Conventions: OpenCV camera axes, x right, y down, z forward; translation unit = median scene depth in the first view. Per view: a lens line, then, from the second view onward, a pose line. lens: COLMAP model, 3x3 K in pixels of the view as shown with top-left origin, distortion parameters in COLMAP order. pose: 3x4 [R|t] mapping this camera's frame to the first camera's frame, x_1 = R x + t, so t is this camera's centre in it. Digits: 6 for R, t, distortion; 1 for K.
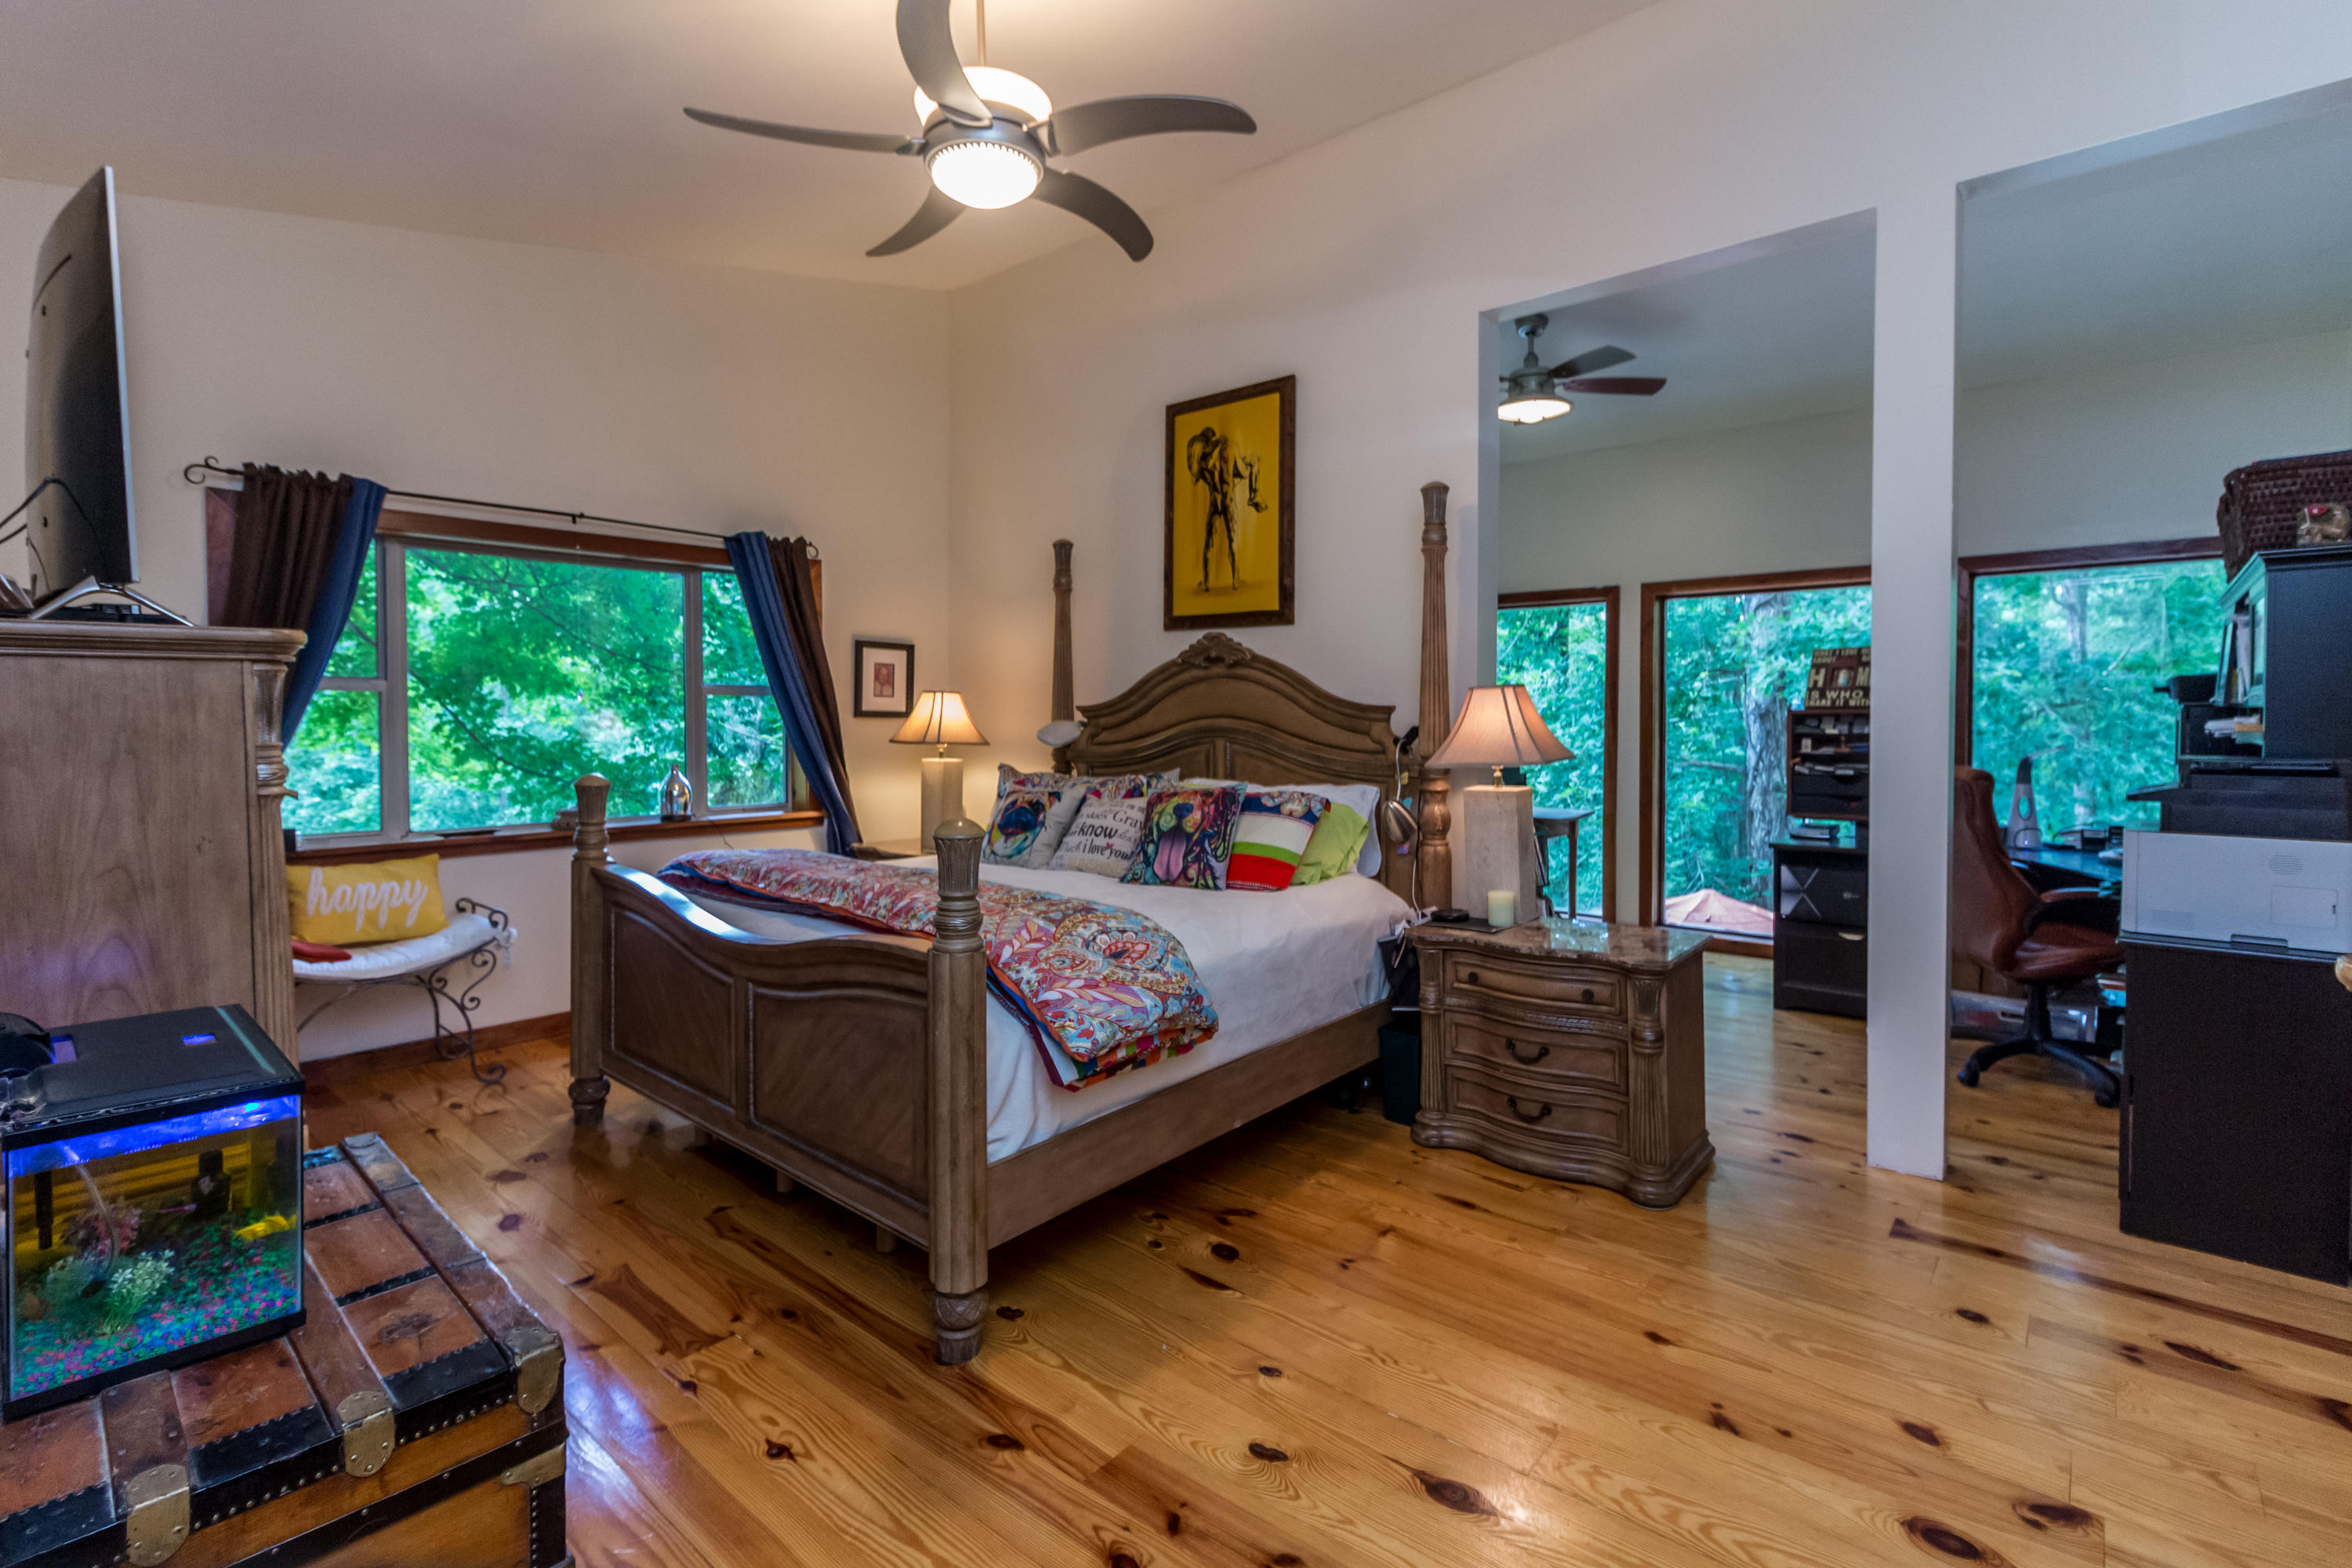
lens RADIAL K [[1100.4, 0, 1175.3], [0, 1100.4, 755.9], [0, 0, 1]] dist [-0.000196, -0.000095]
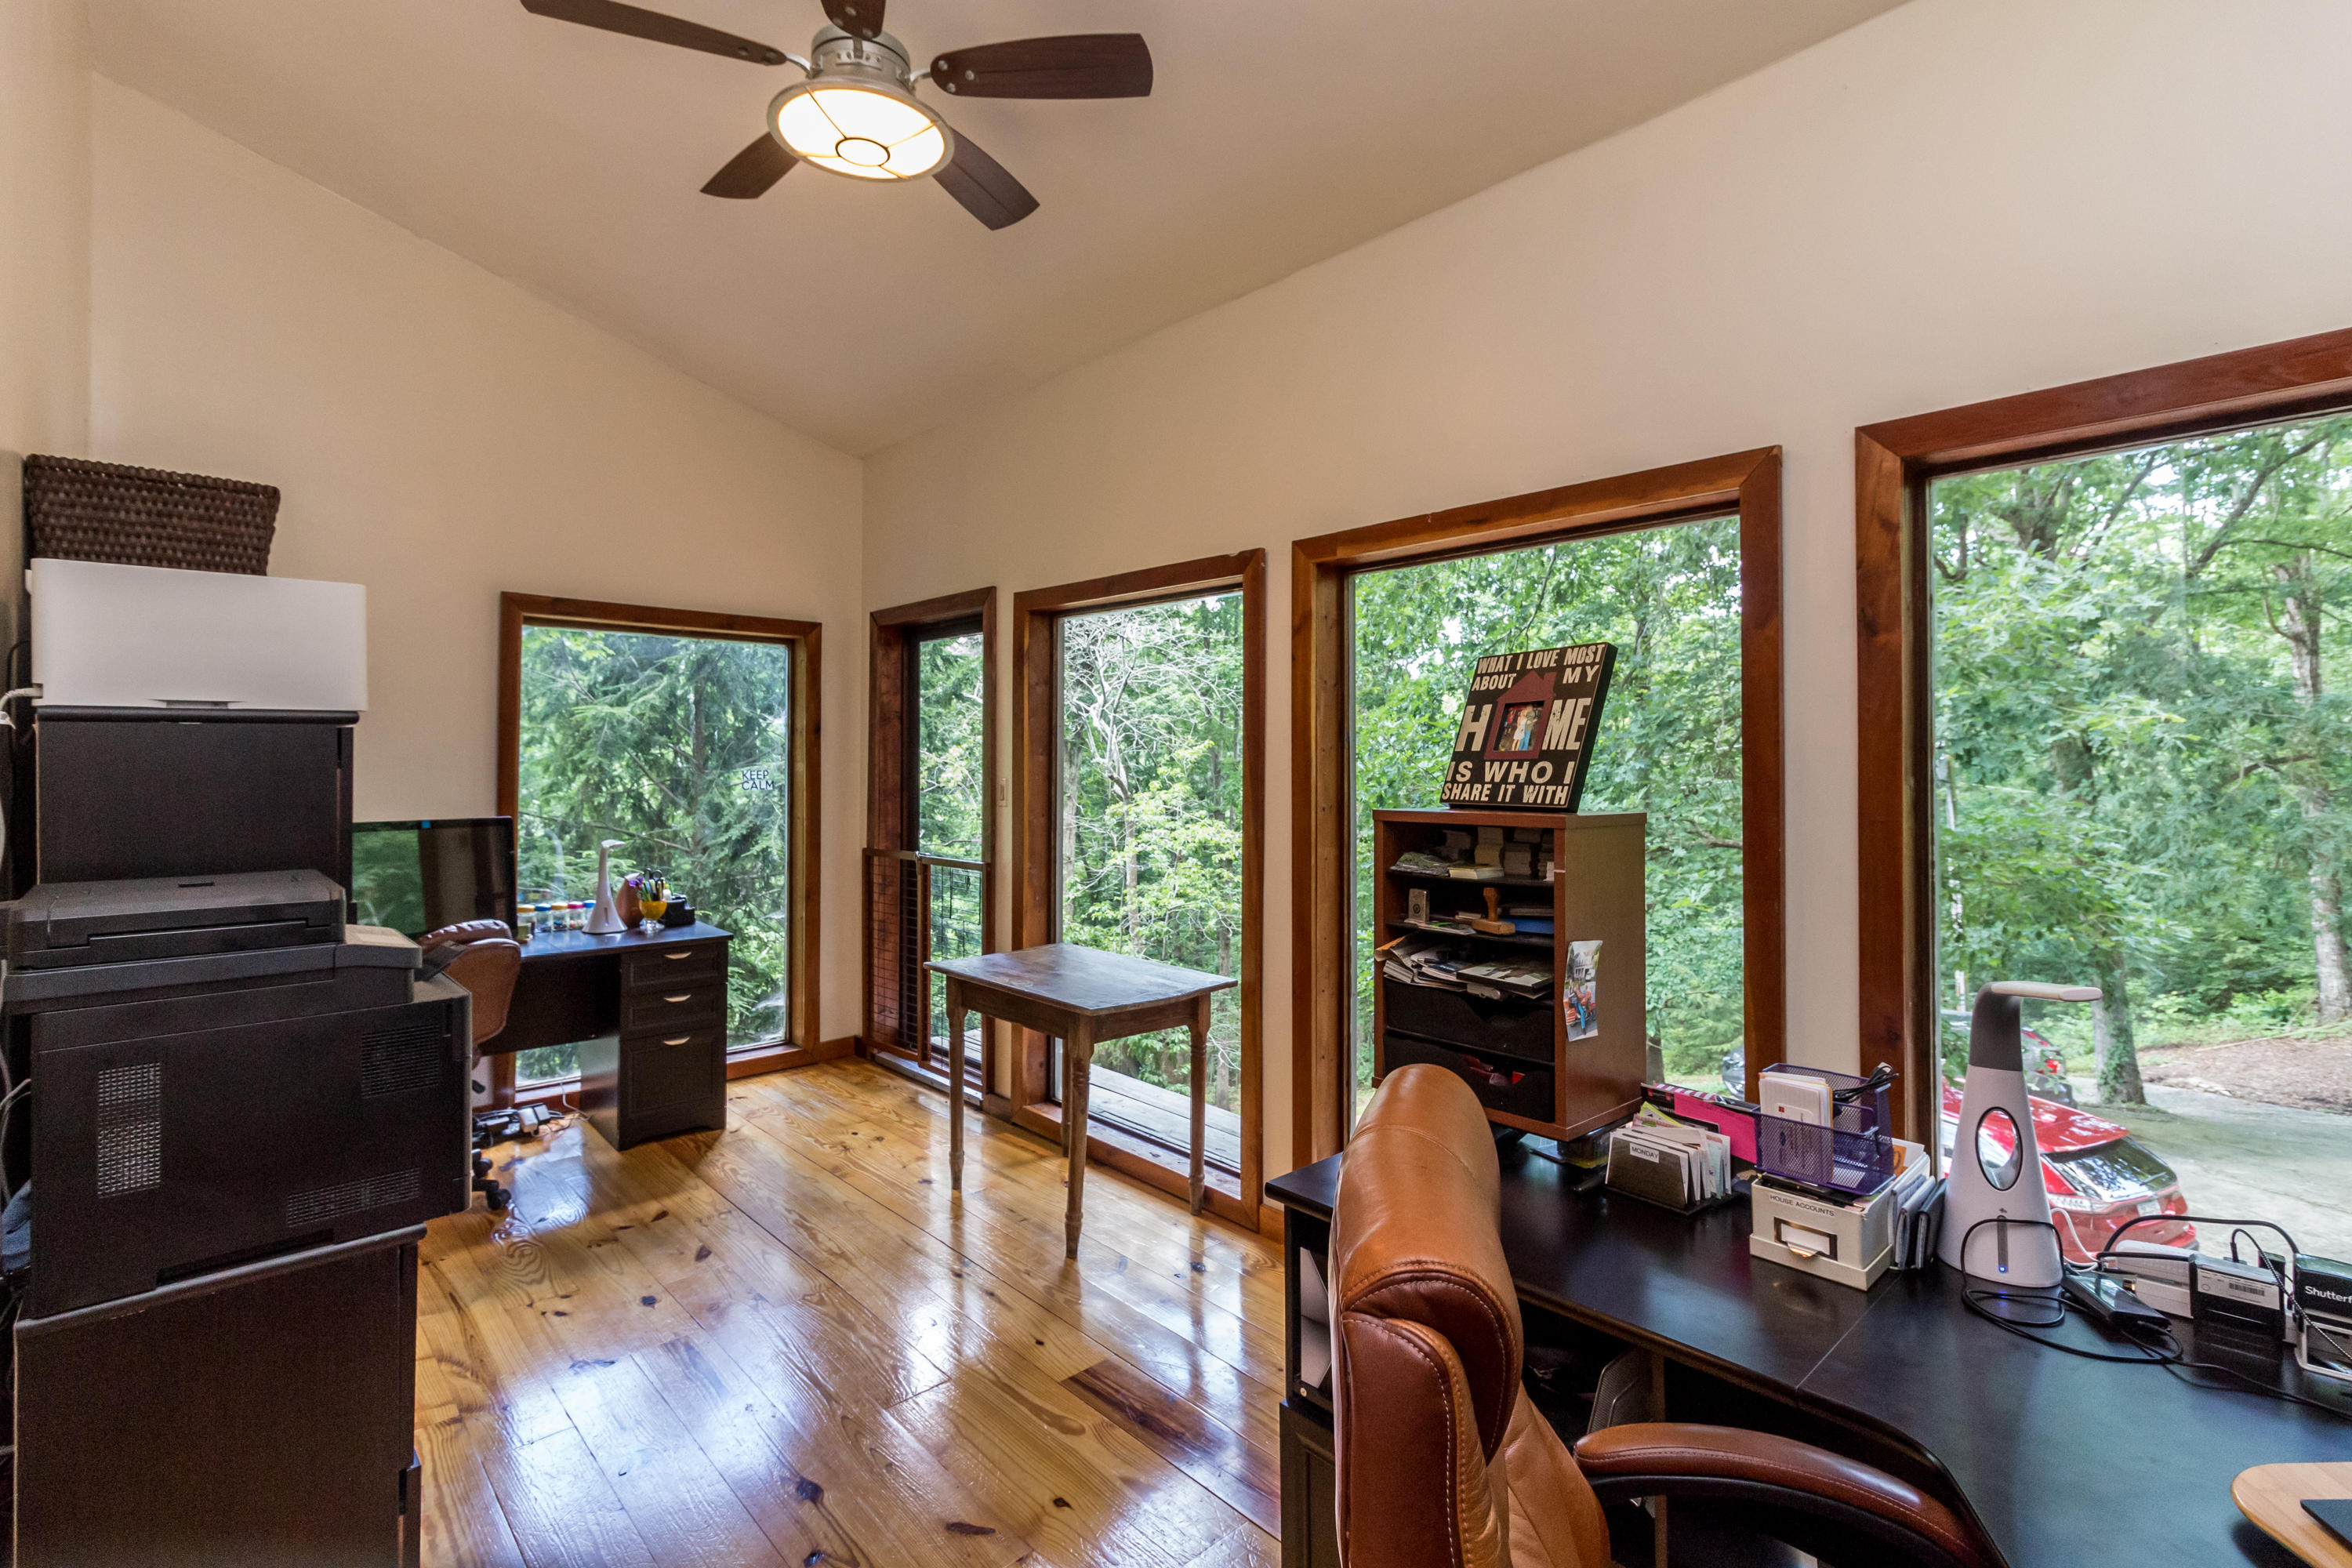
lens RADIAL K [[1075.8, 0, 1178.1], [0, 1075.8, 752.2], [0, 0, 1]] dist [-0.000137, -0.000145]
pose [[0.991601, 0.000501, -0.129334, 0.150032], [-0.006639, 0.998871, -0.047030, -0.012360], [0.129165, 0.047494, 0.990485, 0.171416]]
